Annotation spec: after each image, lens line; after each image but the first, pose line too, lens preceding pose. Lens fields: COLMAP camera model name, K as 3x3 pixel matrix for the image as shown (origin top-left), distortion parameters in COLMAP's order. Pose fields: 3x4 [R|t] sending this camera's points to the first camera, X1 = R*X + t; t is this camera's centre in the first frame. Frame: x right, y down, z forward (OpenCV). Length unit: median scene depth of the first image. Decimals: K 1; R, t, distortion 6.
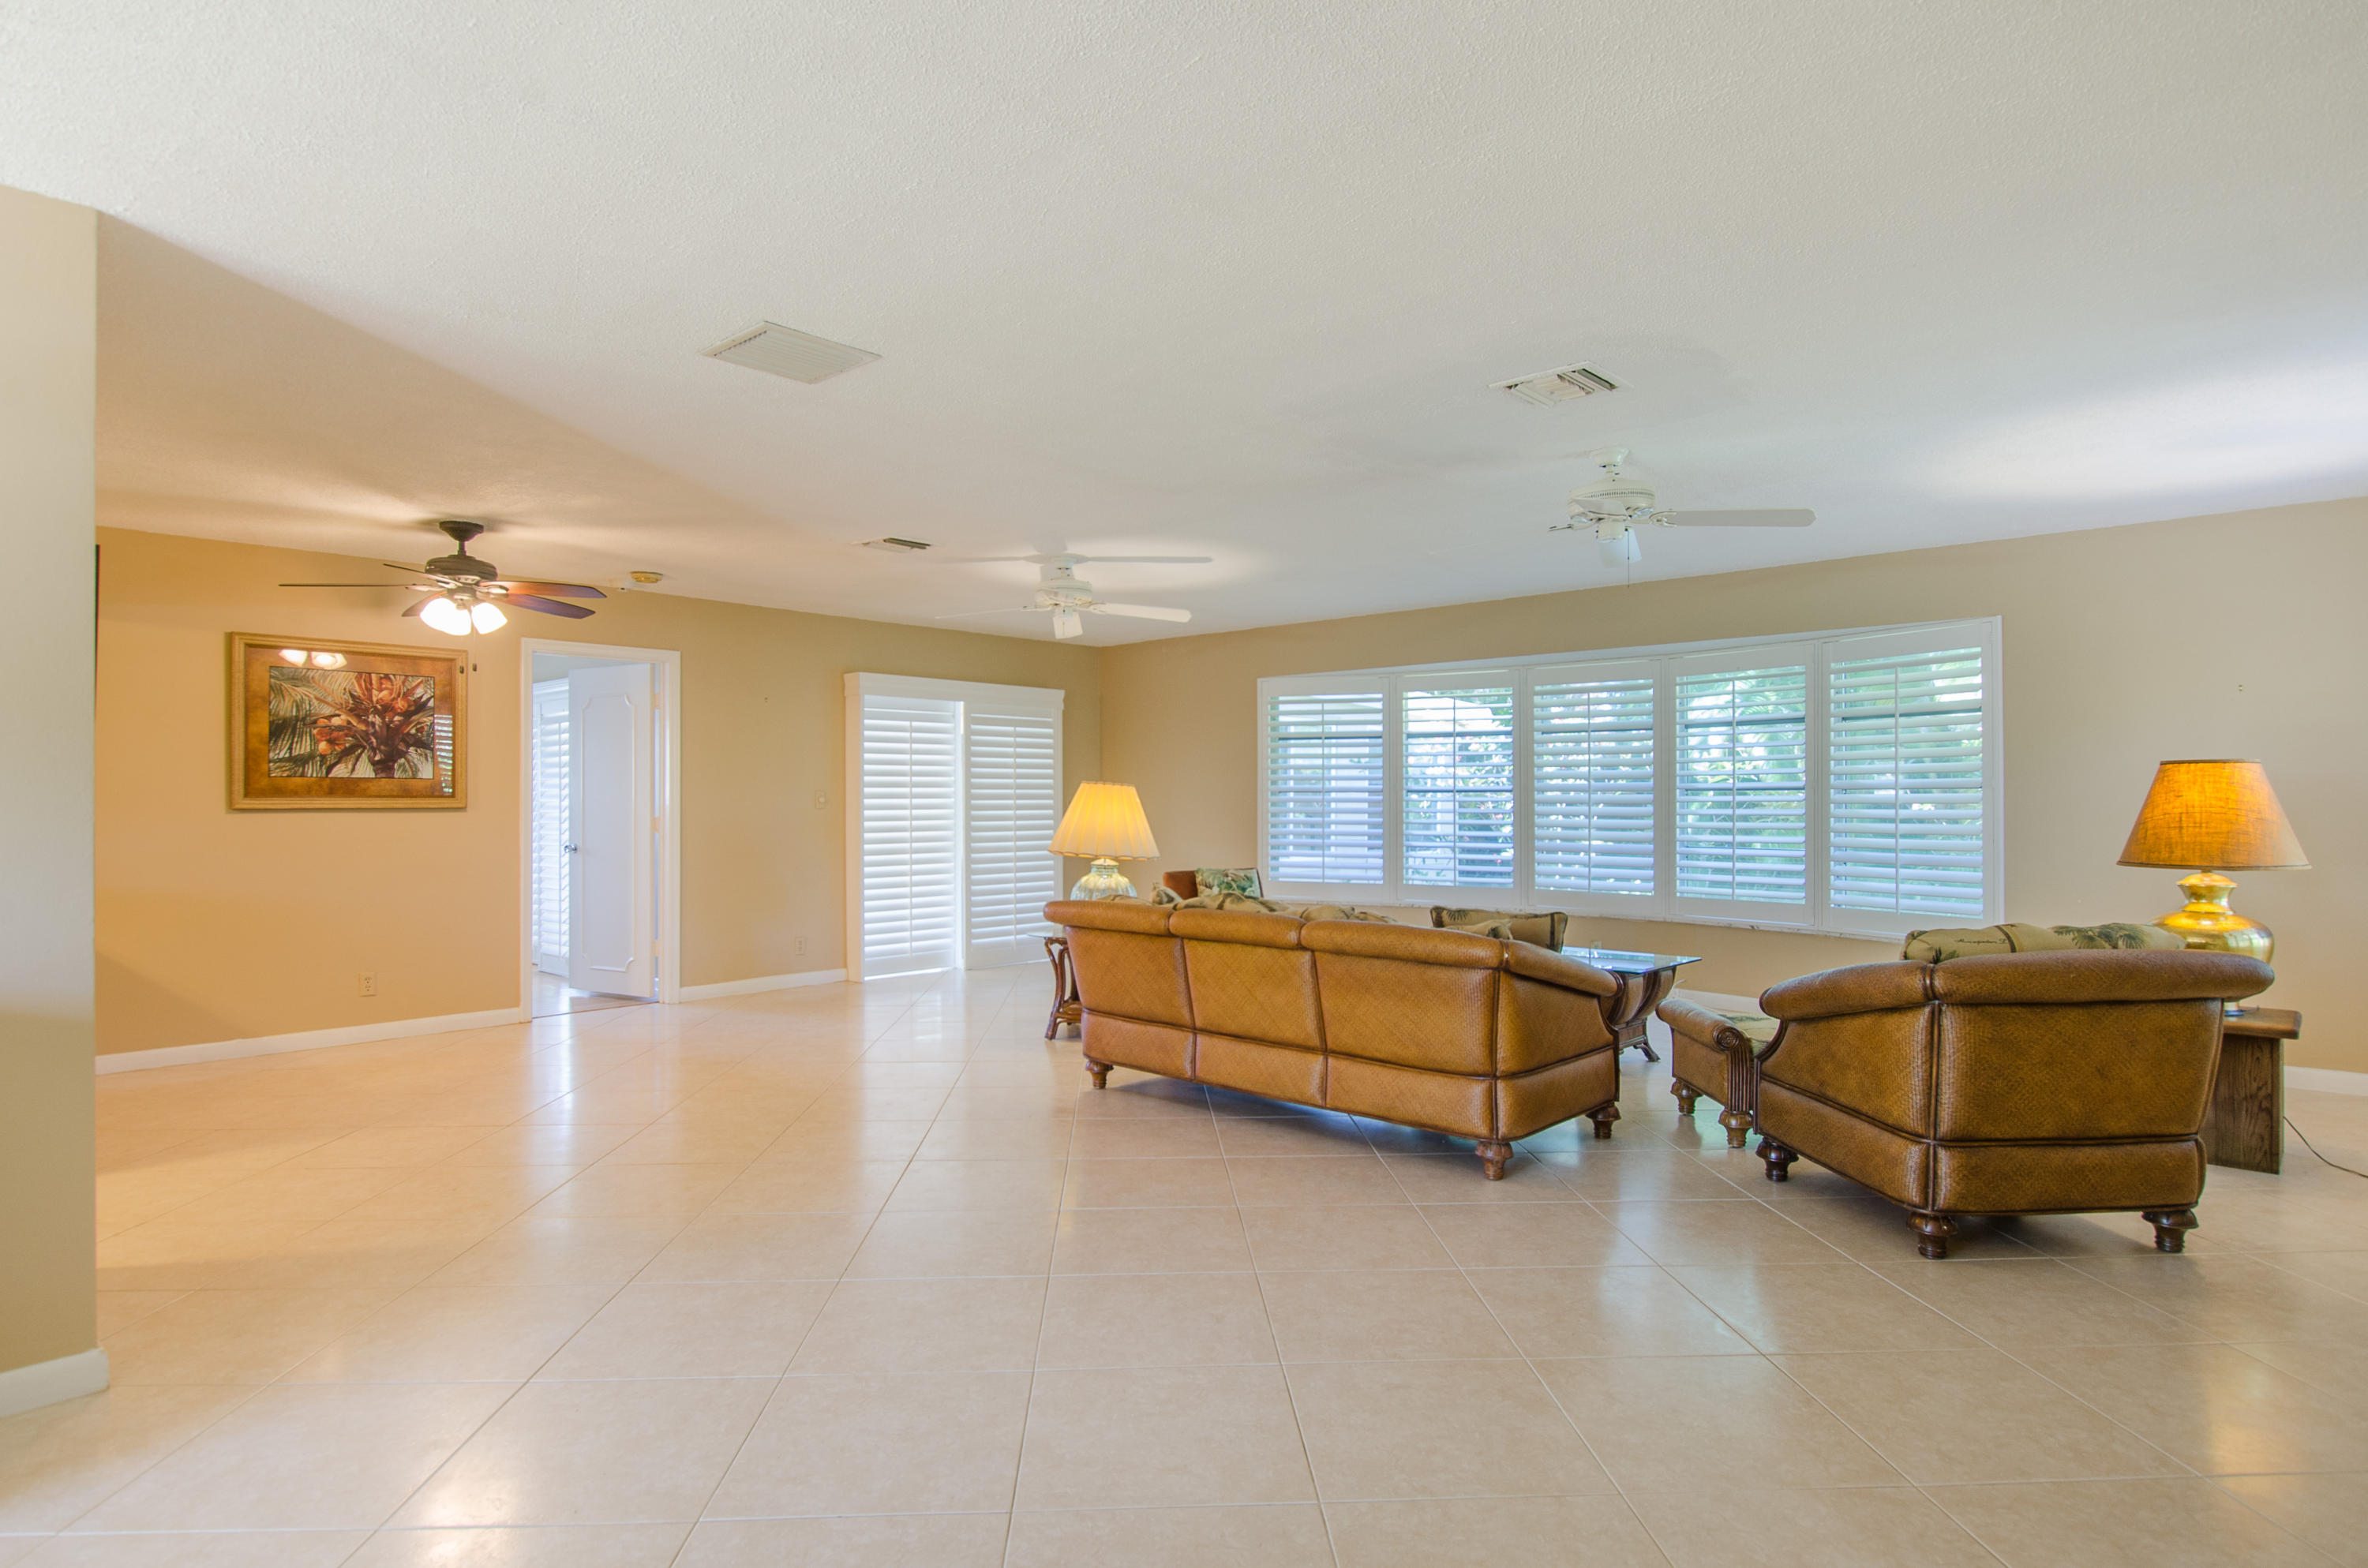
lens RADIAL K [[1268.8, 0, 1175.6], [0, 1268.8, 795.2], [0, 0, 1]] dist [-0.001401, -0.002321]
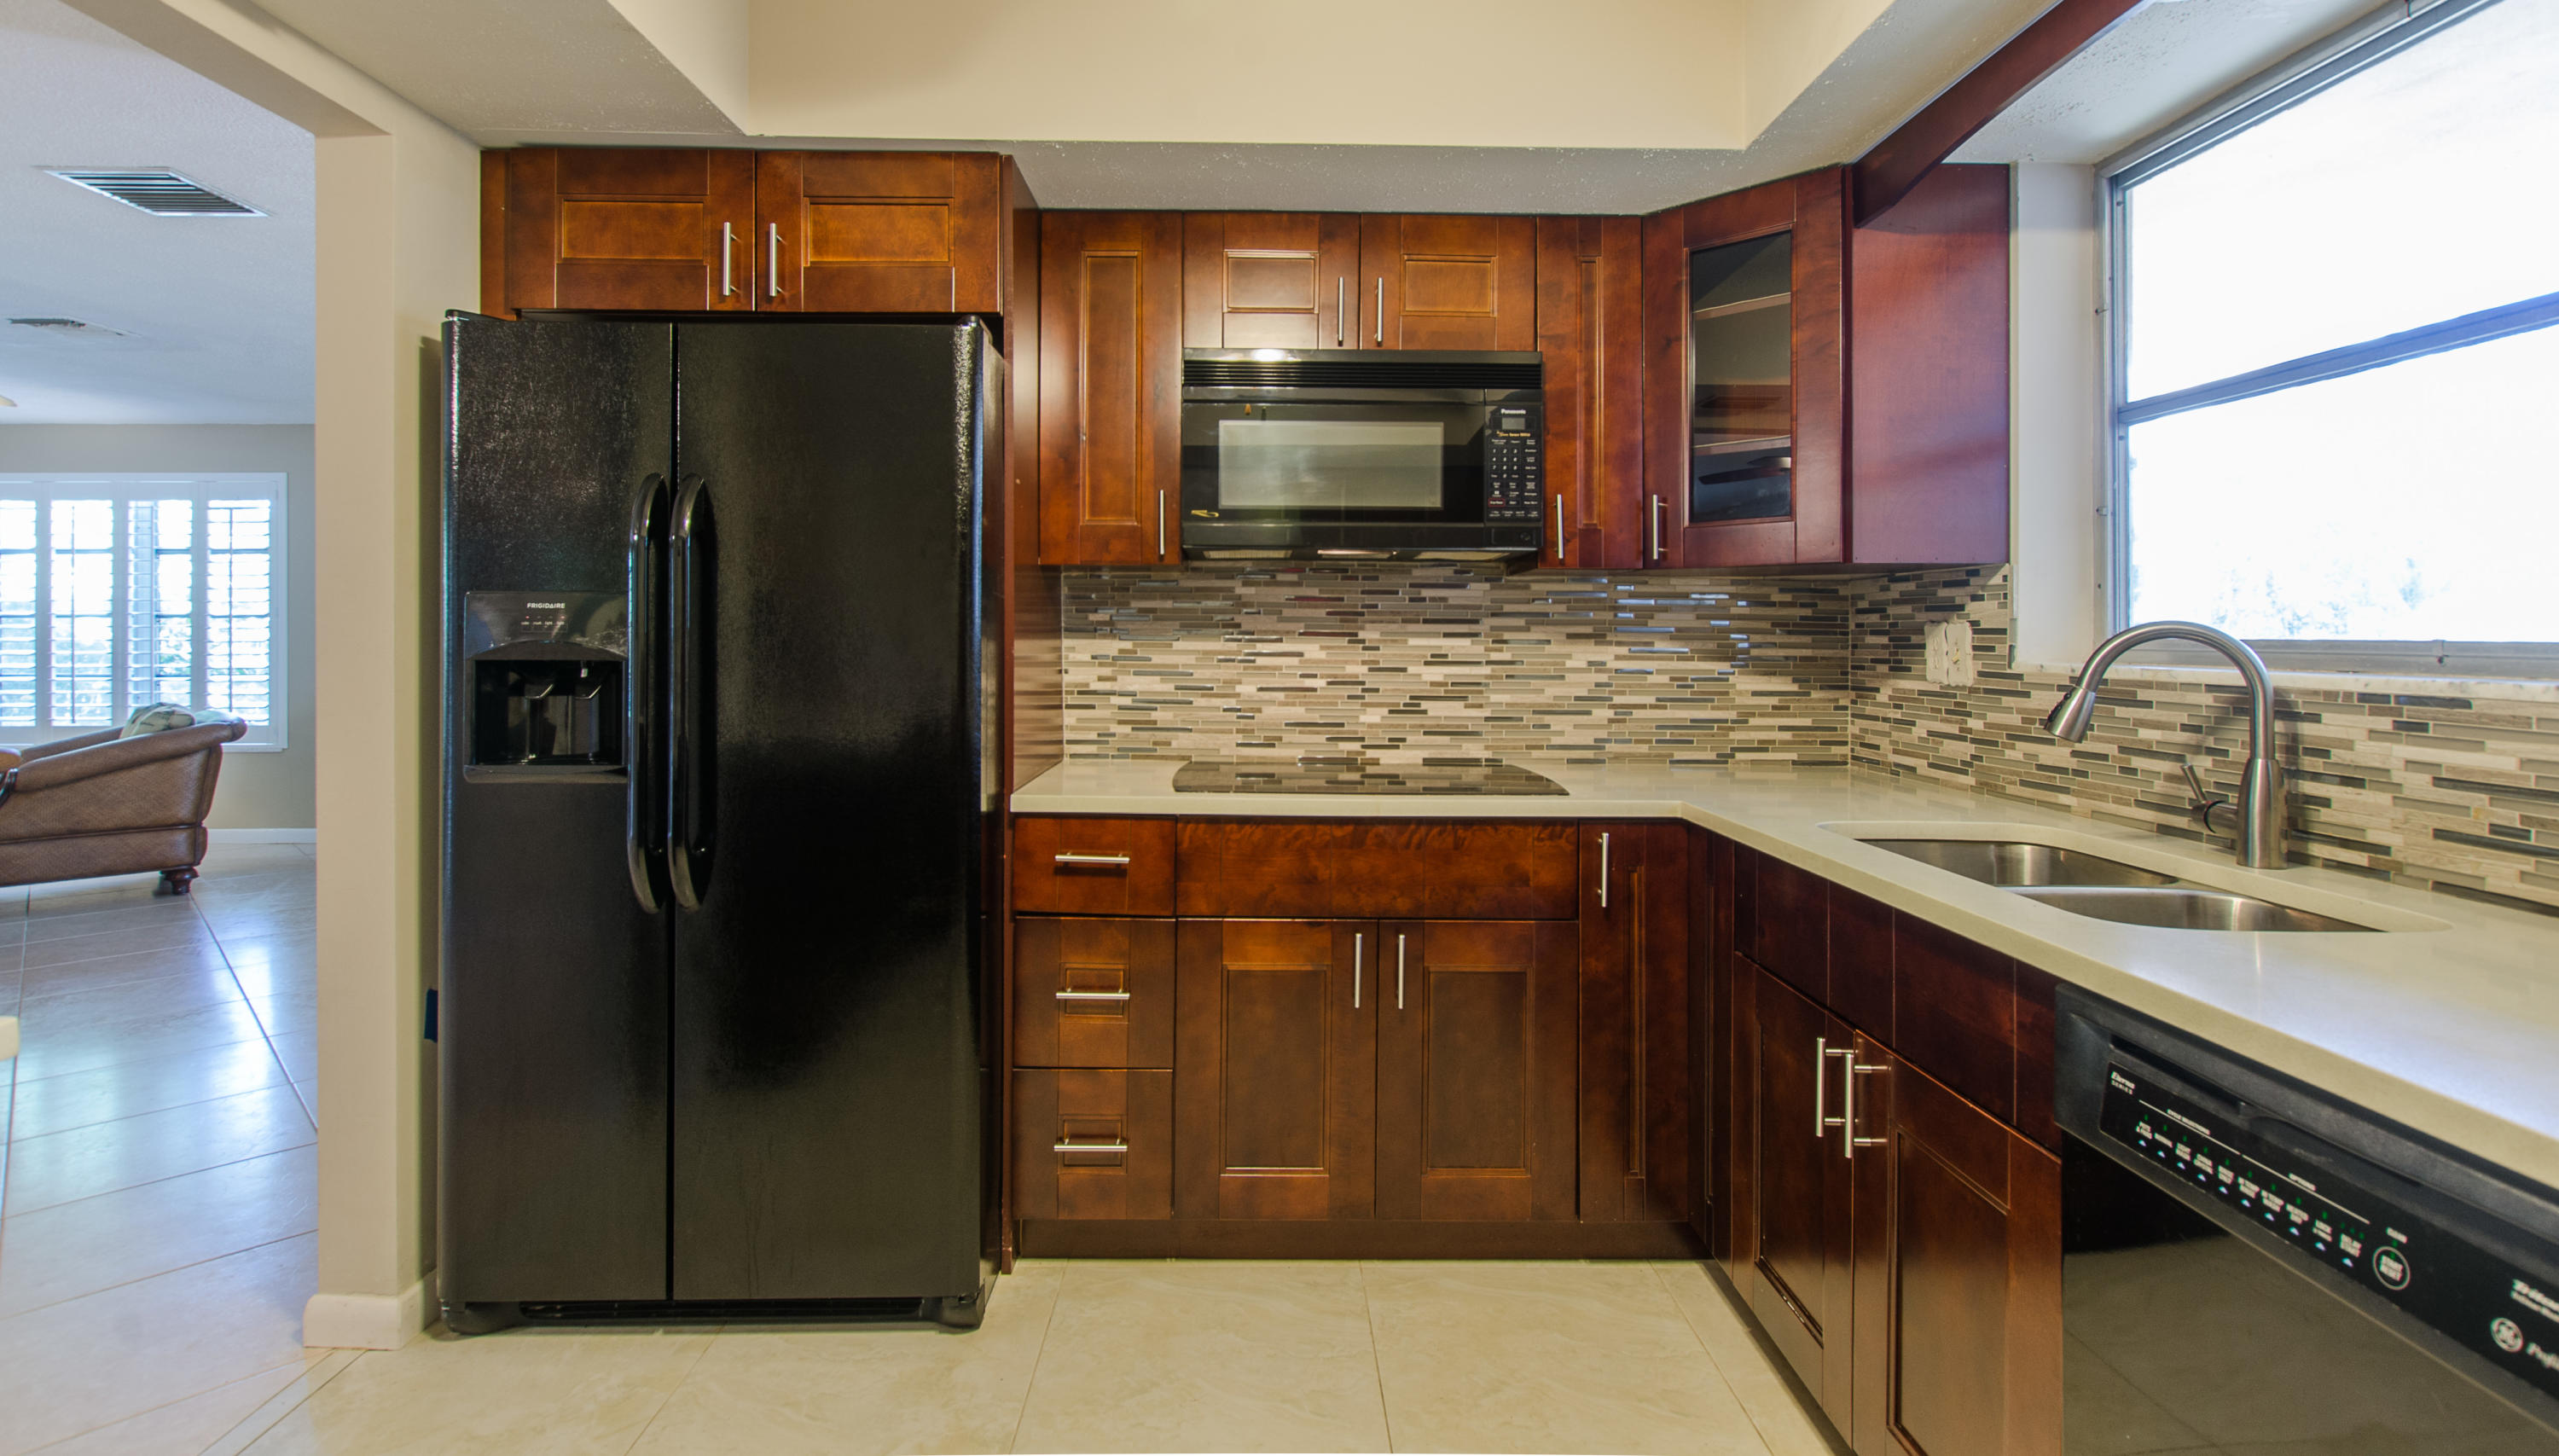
lens RADIAL K [[1188.1, 0, 1265.5], [0, 1188.1, 627.3], [0, 0, 1]] dist [-0.002973, -0.000116]
pose [[-0.683678, 0.006638, 0.729753, -1.144018], [-0.000332, 0.999956, -0.009407, 0.006225], [-0.729783, -0.006674, -0.683646, 0.727398]]
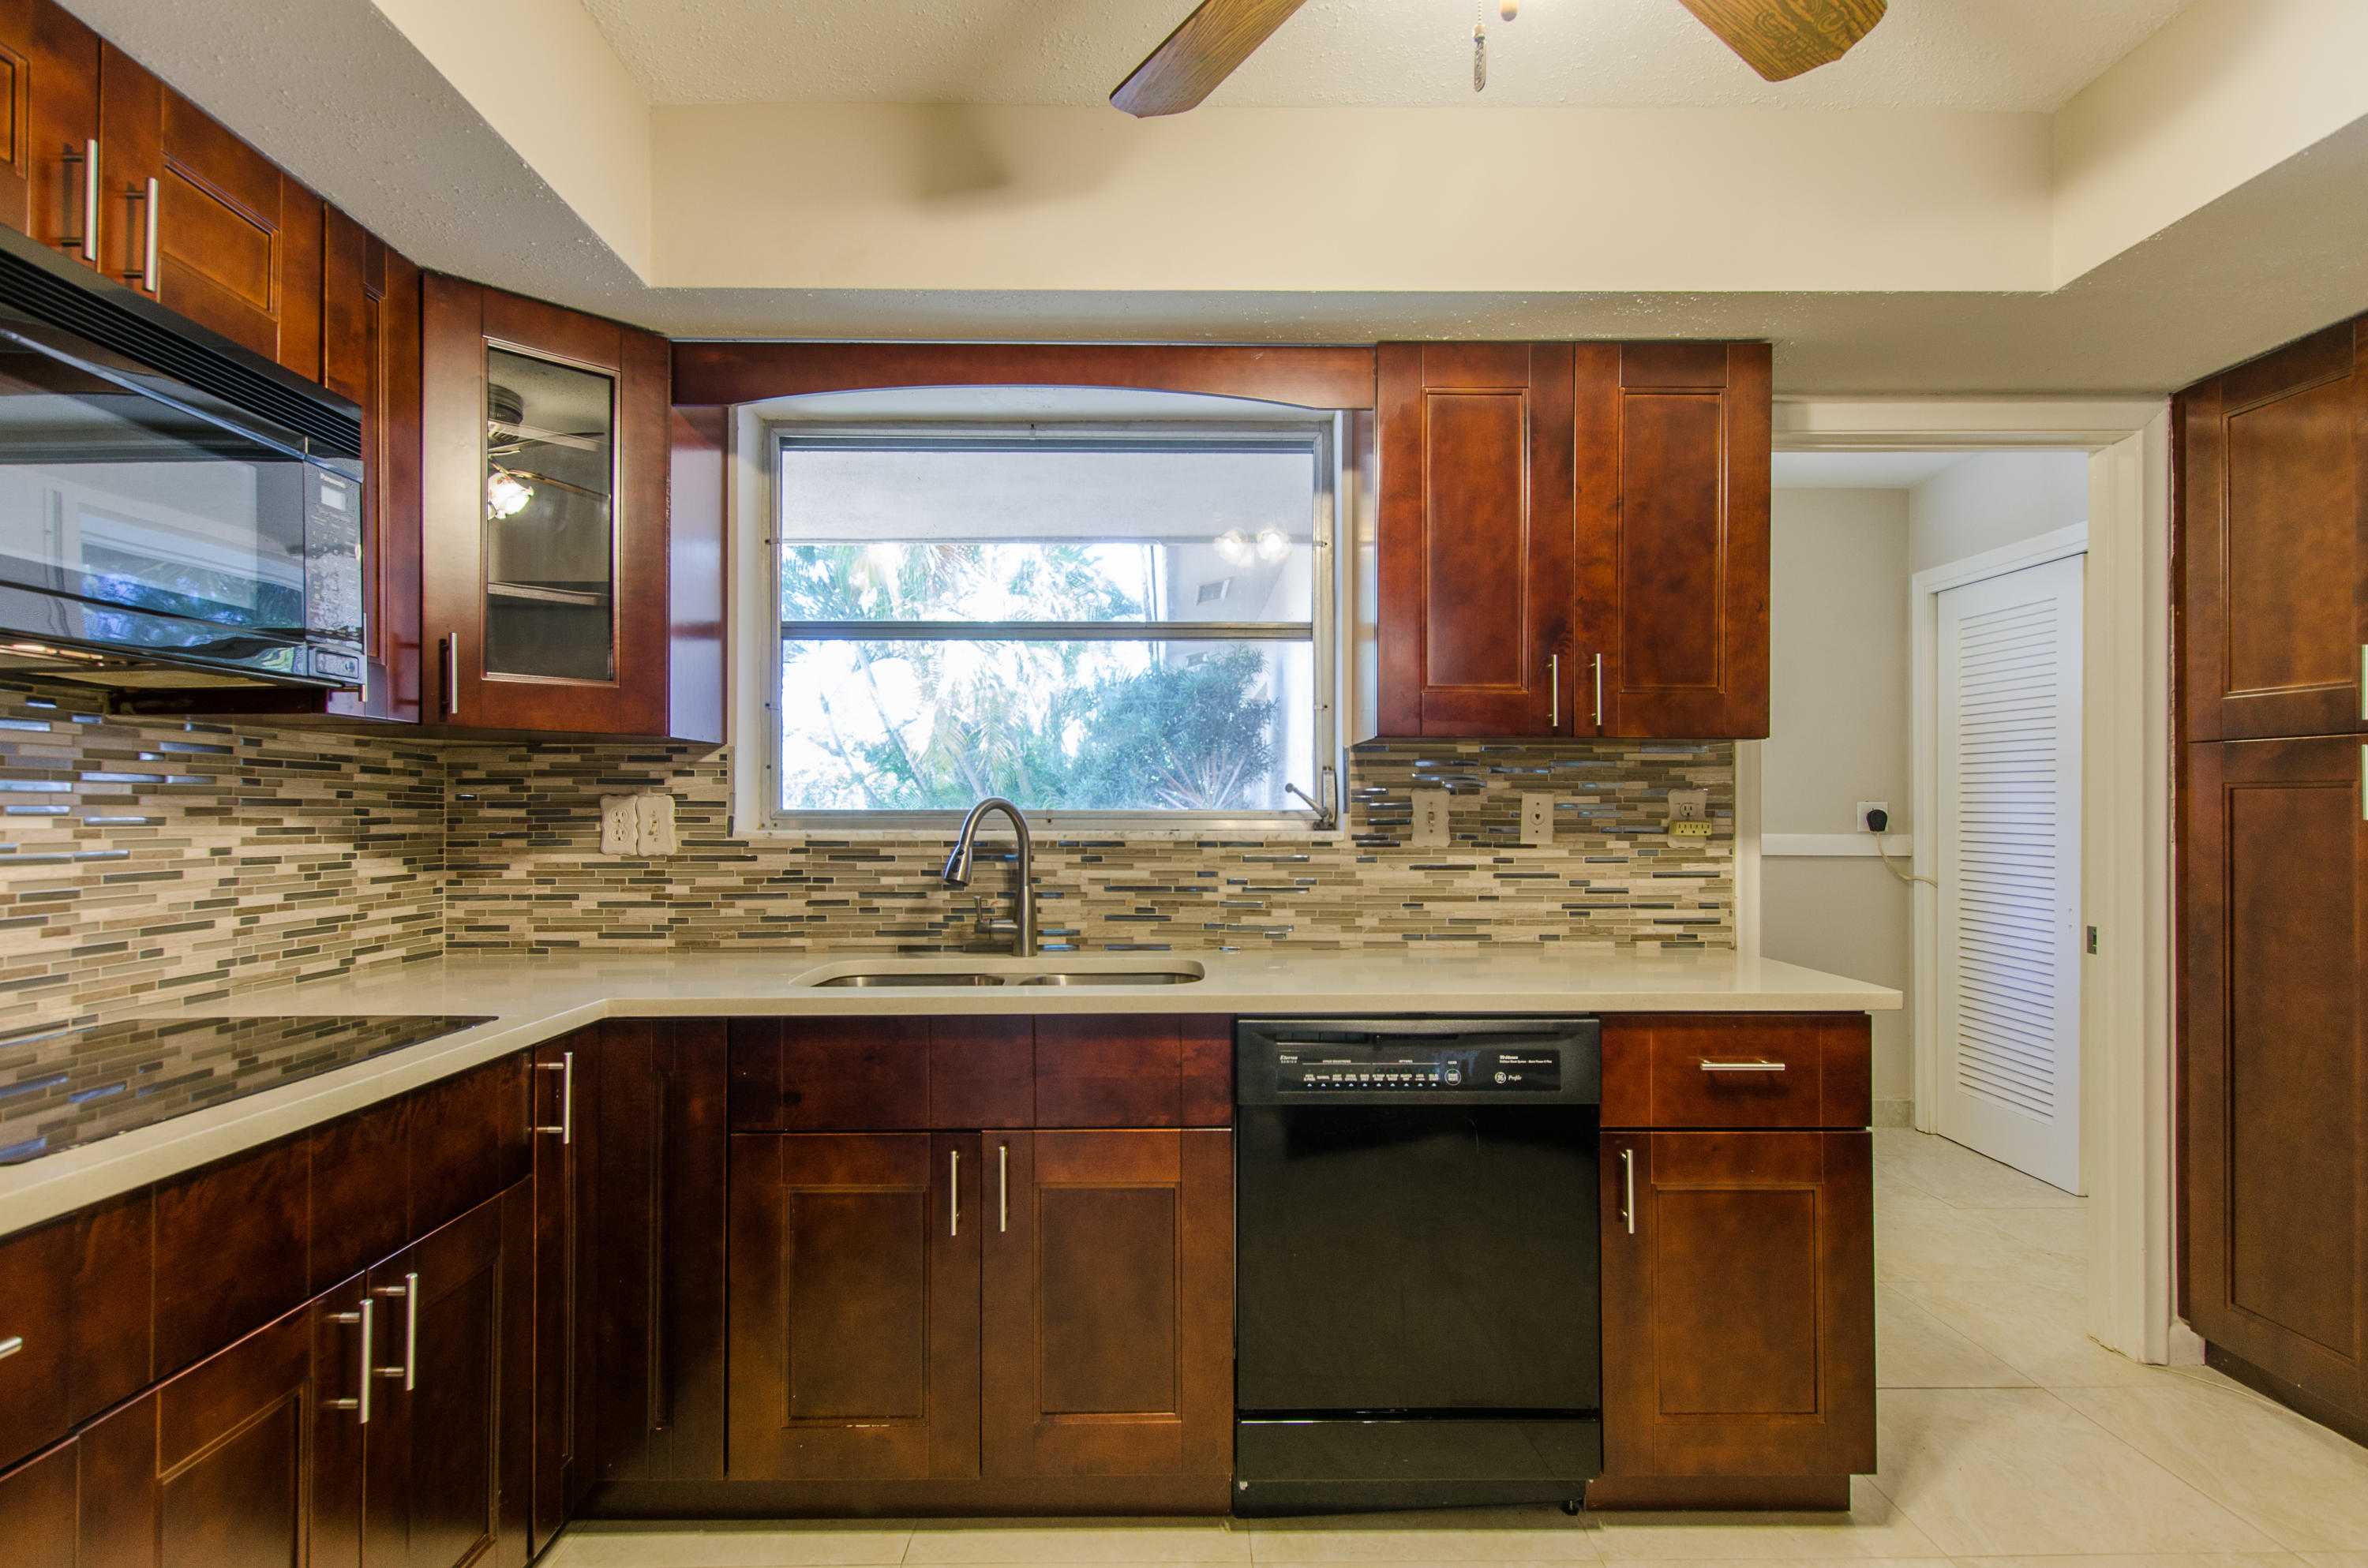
lens RADIAL K [[1216.8, 0, 1177.6], [0, 1216.8, 795.7], [0, 0, 1]] dist [0.011357, 0.000110]
pose [[-0.730855, -0.000583, -0.682532, -0.773629], [0.004924, 0.999969, -0.006127, 0.003871], [0.682515, -0.007839, -0.730830, 0.730011]]
